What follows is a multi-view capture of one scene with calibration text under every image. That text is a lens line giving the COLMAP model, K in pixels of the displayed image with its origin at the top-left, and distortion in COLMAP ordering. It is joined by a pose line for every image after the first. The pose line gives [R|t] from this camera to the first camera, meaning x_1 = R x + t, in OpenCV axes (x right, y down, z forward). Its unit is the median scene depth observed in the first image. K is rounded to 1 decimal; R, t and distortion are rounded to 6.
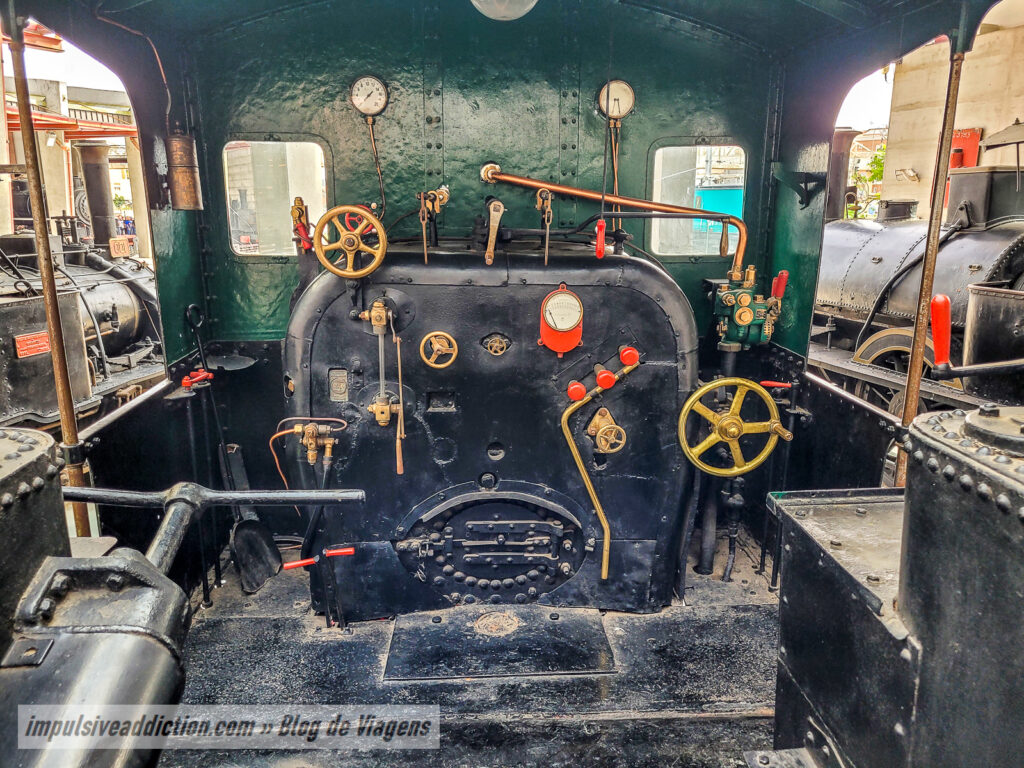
lens RADIAL K [[781.5, 0, 512.8], [0, 781.5, 389.2], [0, 0, 1]] dist [0.079658, -0.076716]
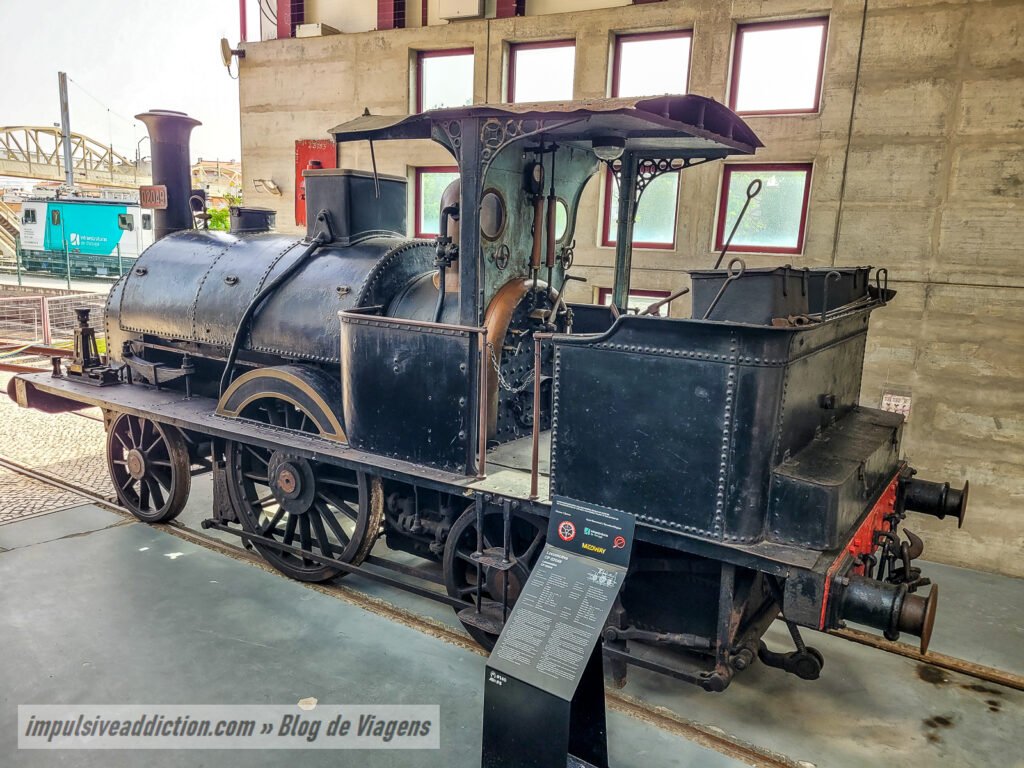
lens RADIAL K [[781.5, 0, 512.8], [0, 781.5, 389.2], [0, 0, 1]] dist [0.079658, -0.076716]
pose [[0.752837, -0.086245, 0.652532, 0.166643], [0.108487, 0.994078, 0.006224, -0.035827], [-0.649205, 0.066105, 0.757735, 0.267486]]
